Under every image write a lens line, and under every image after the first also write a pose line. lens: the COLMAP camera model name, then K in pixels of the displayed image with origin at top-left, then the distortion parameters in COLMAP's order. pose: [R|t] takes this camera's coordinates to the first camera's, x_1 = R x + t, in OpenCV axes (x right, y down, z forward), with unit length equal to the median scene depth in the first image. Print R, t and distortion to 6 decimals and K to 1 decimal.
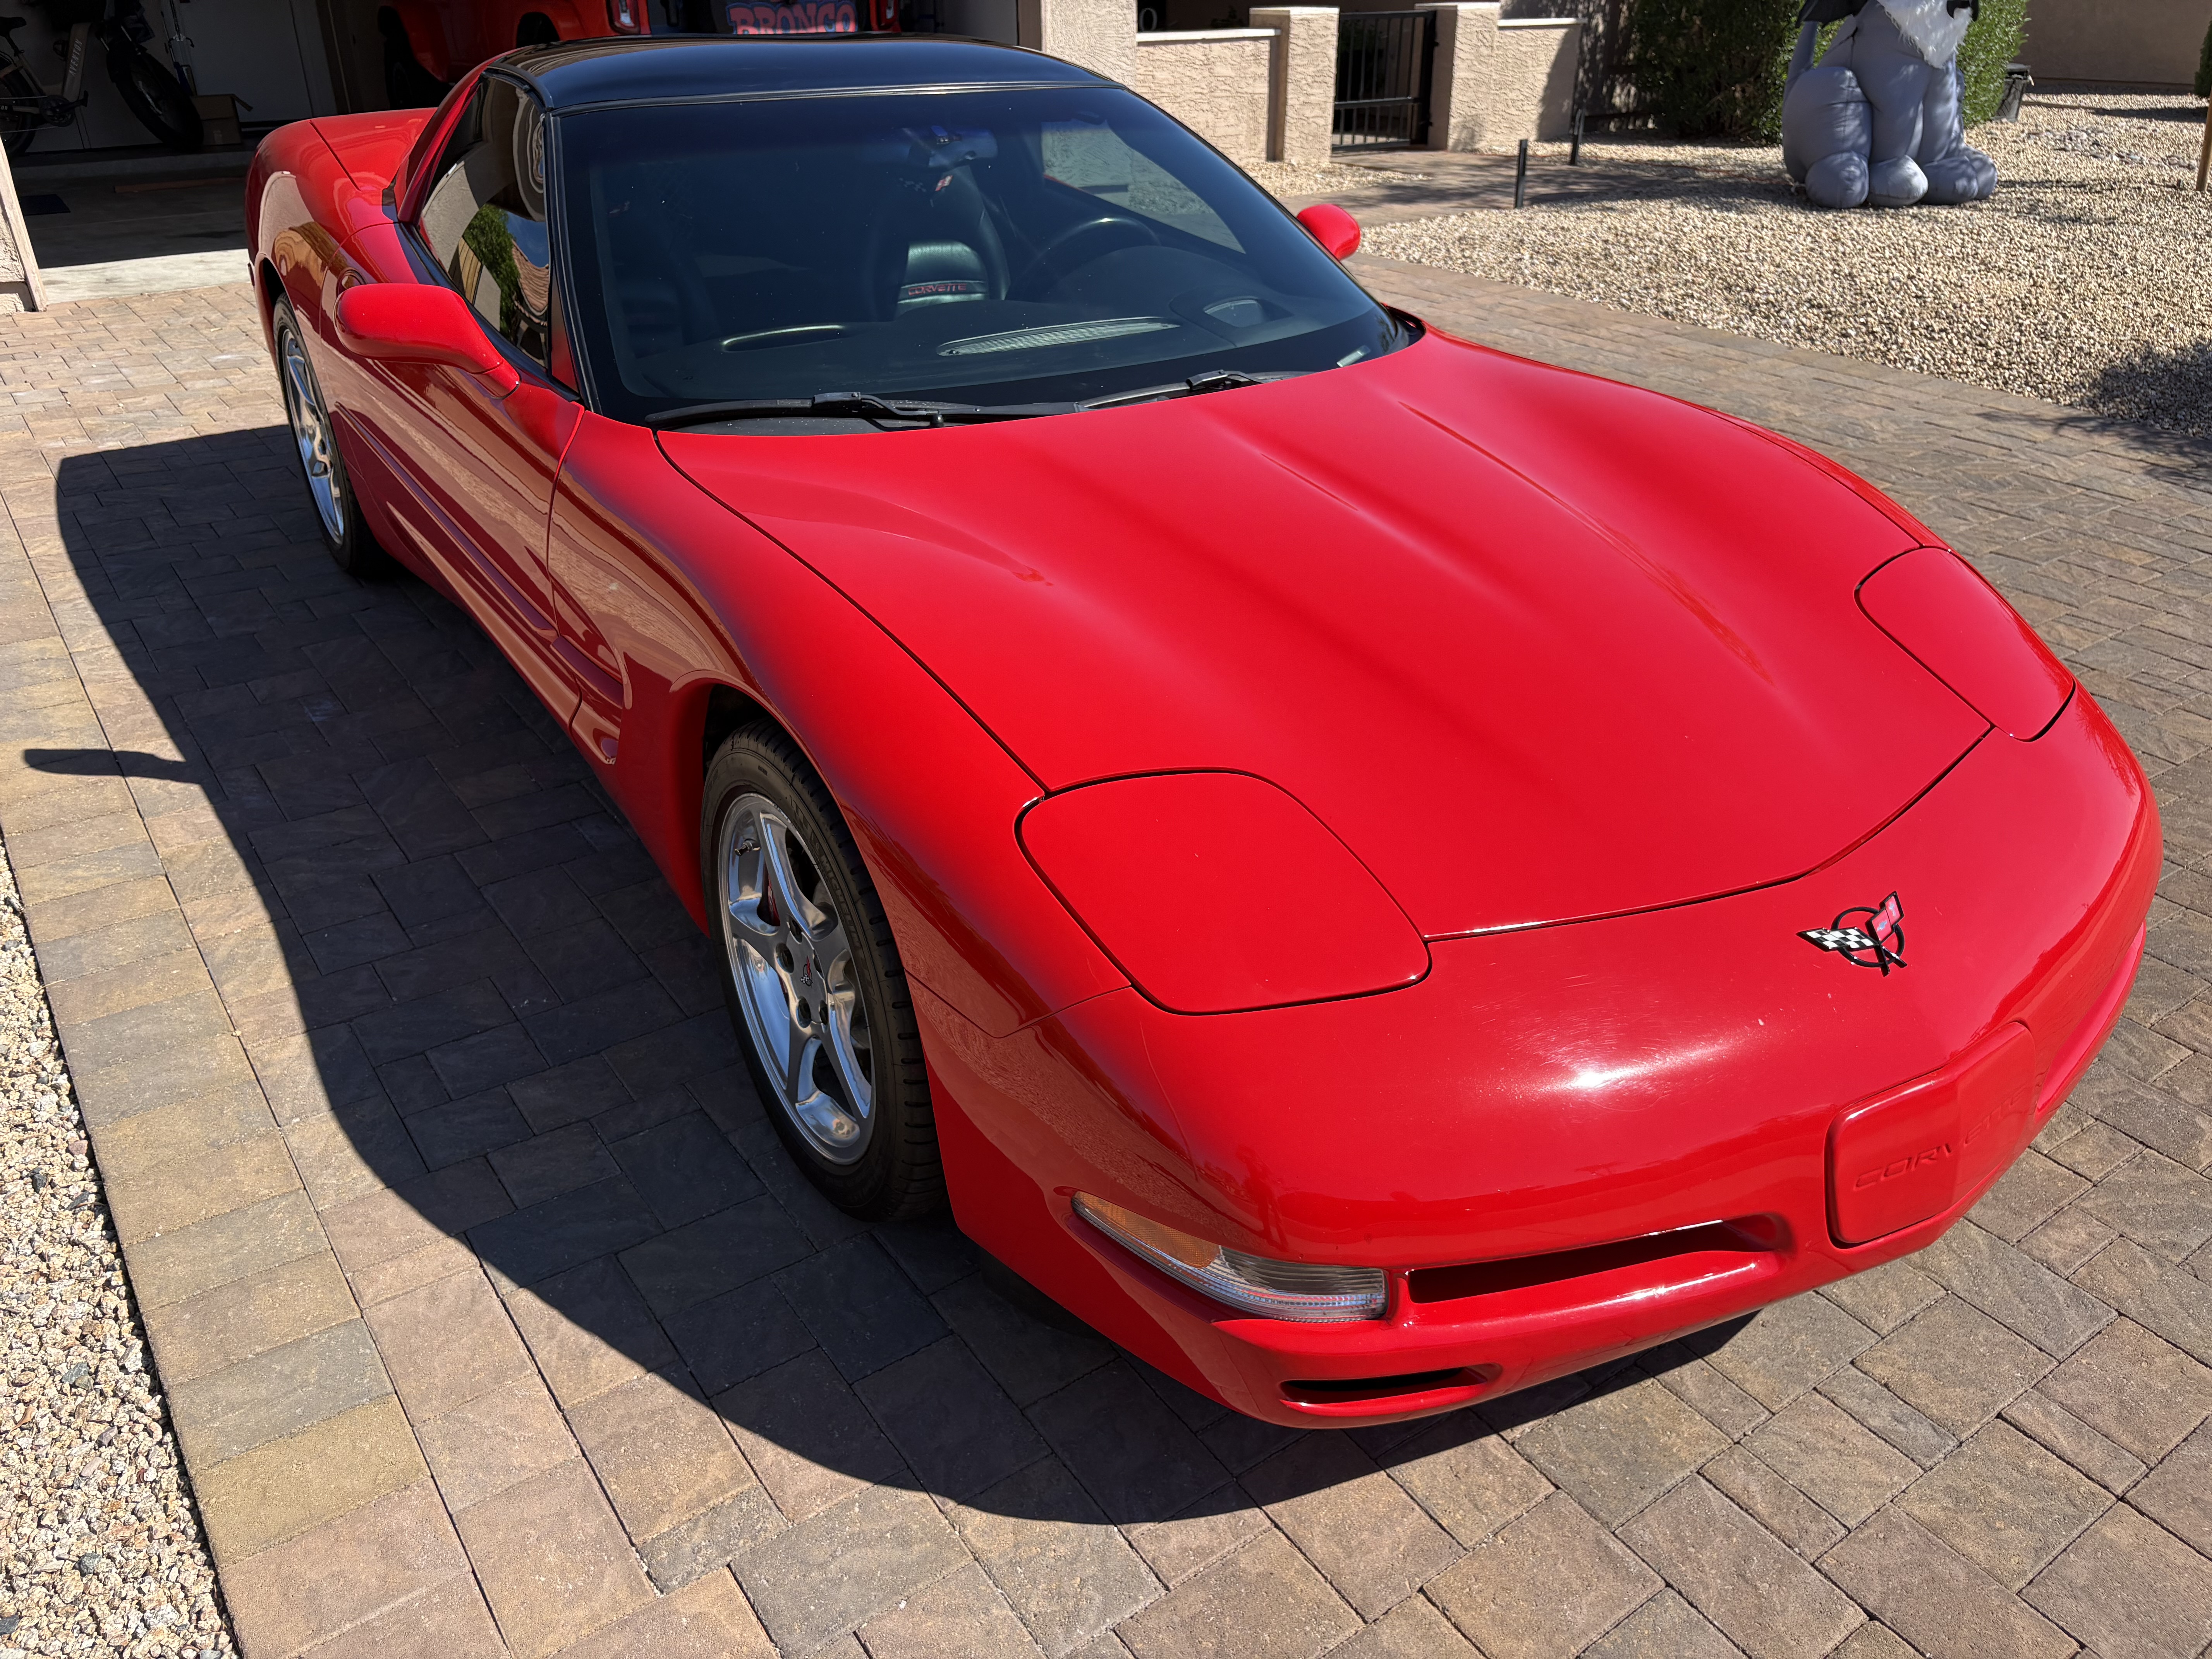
lens RADIAL K [[1700.3, 0, 1106.0], [0, 1700.3, 829.5], [0, 0, 1]] dist [0.004779, 0.003225]
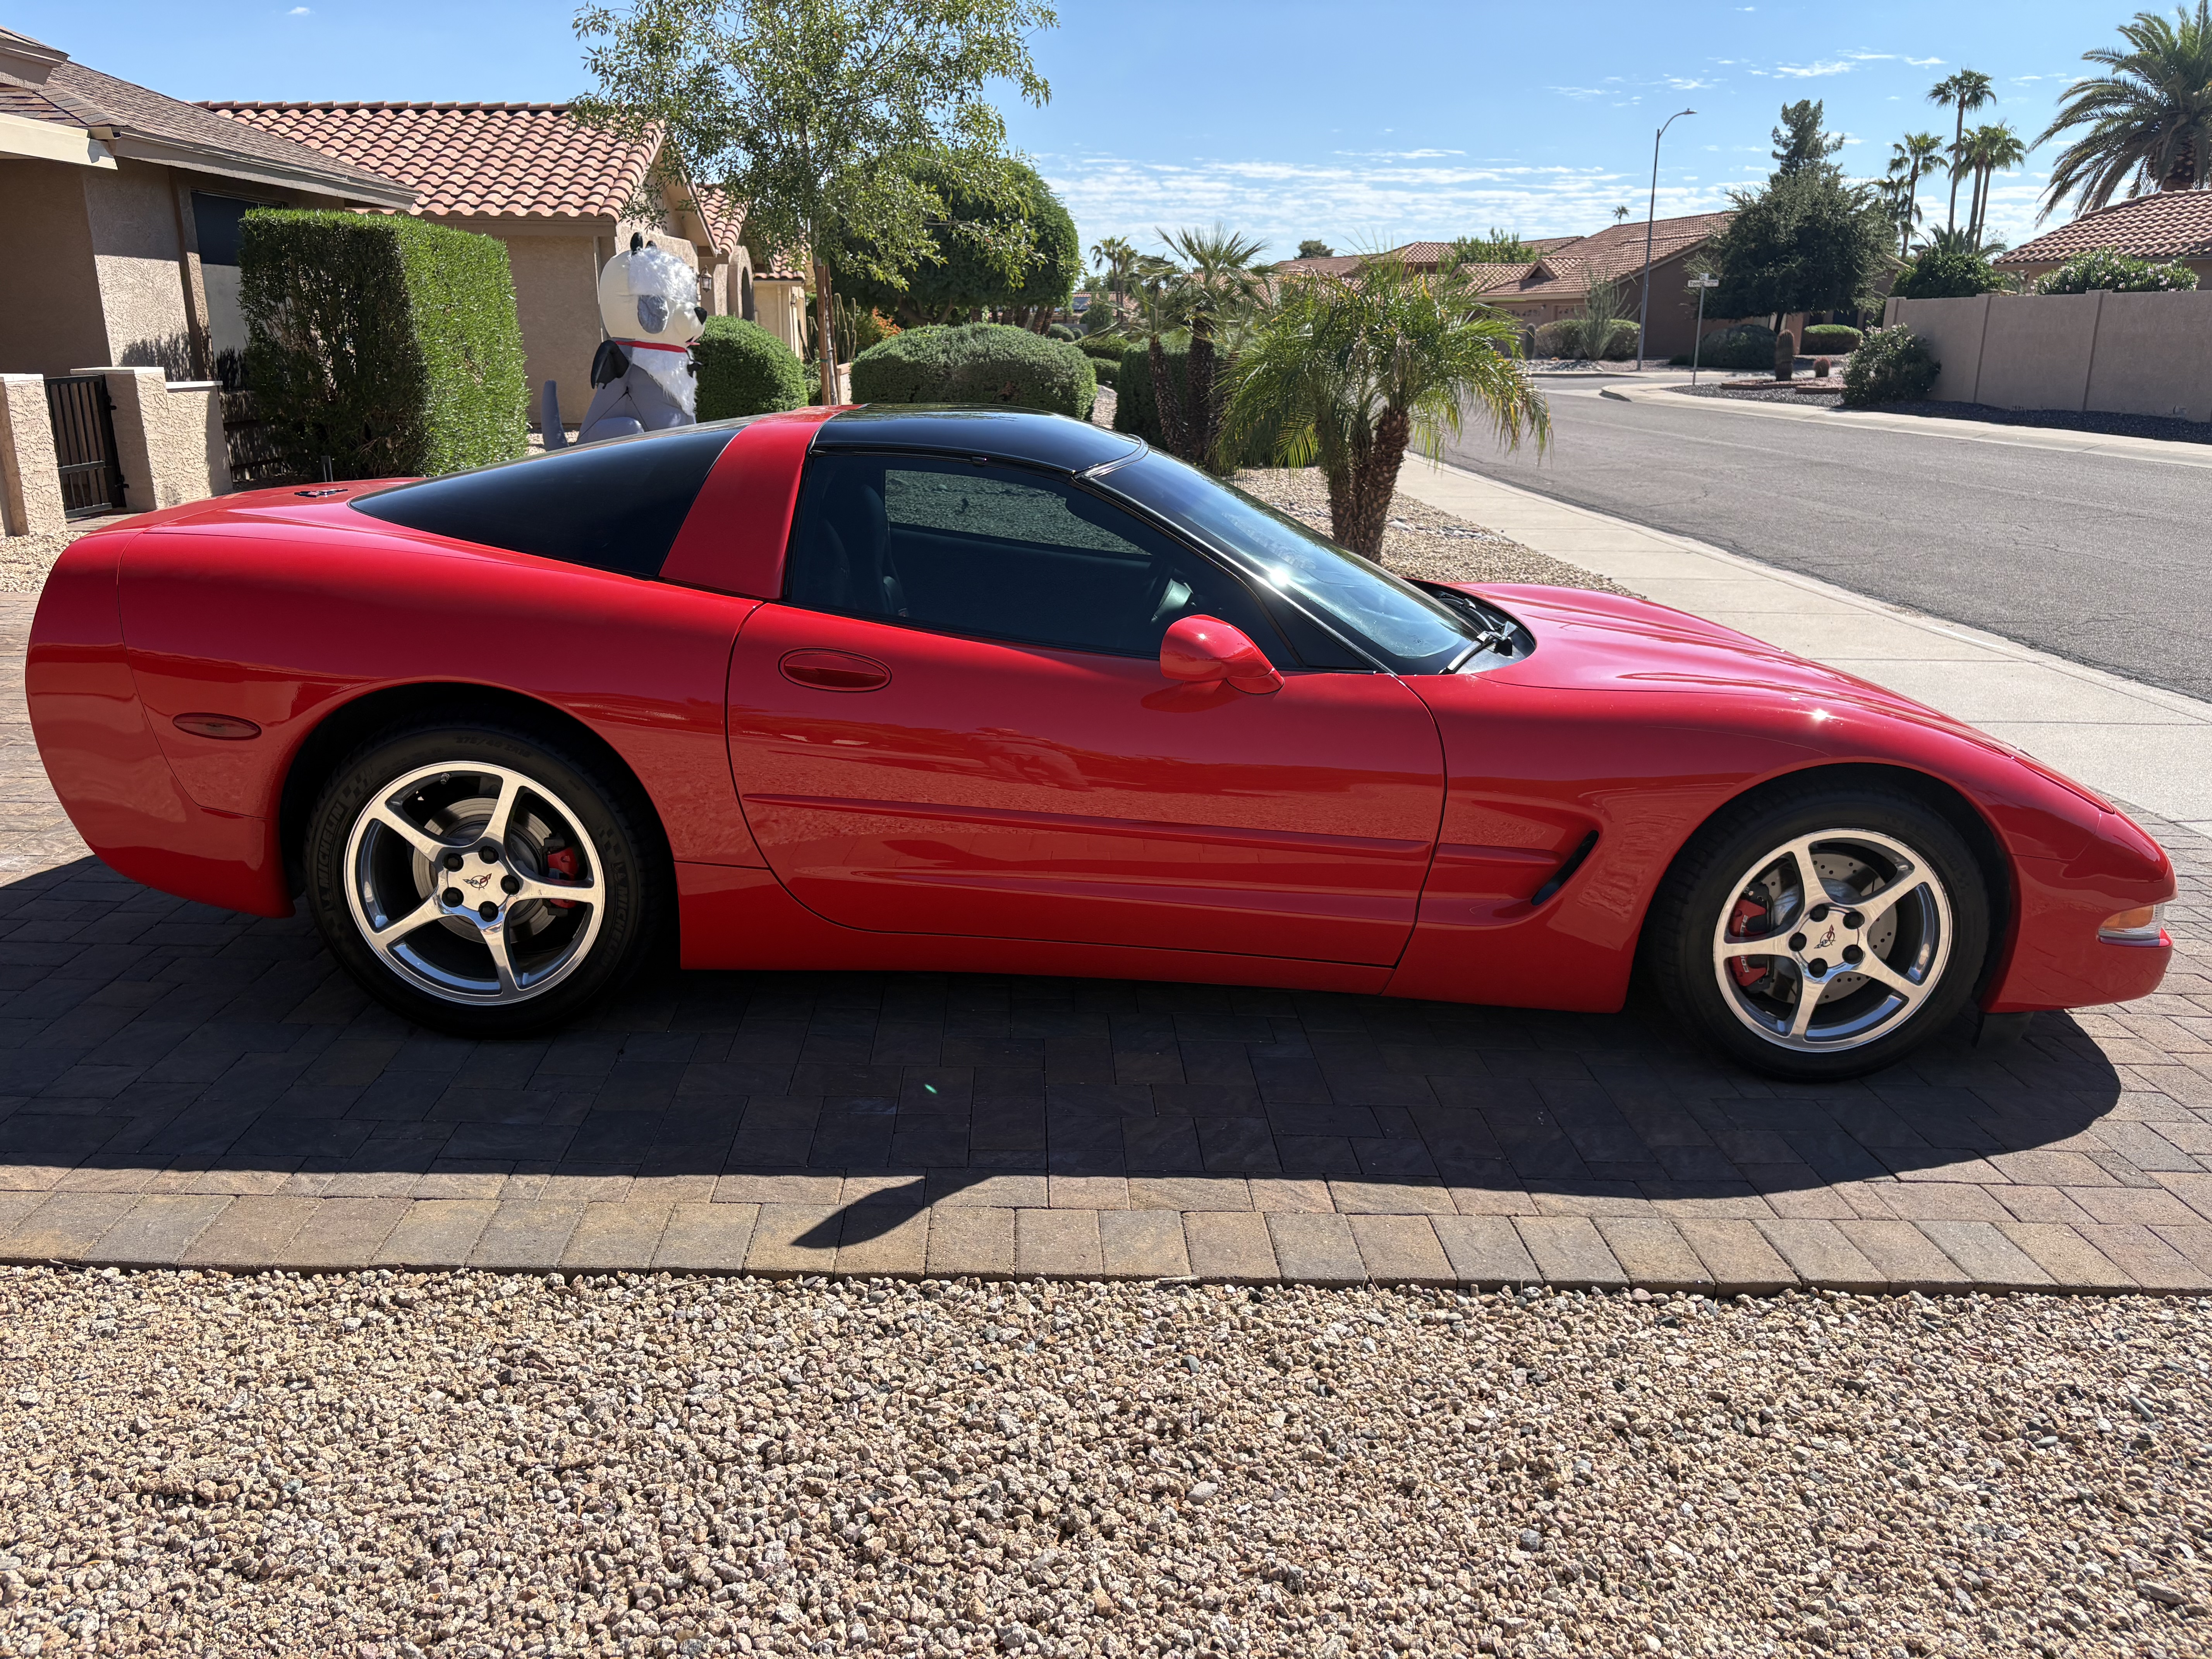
lens RADIAL K [[1700.3, 0, 1106.0], [0, 1700.3, 829.5], [0, 0, 1]] dist [0.004779, 0.003225]
pose [[0.527781, -0.235022, 0.816218, -1.047764], [0.380945, 0.924385, 0.019842, -0.168265], [-0.759163, 0.300462, 0.577403, 0.329877]]
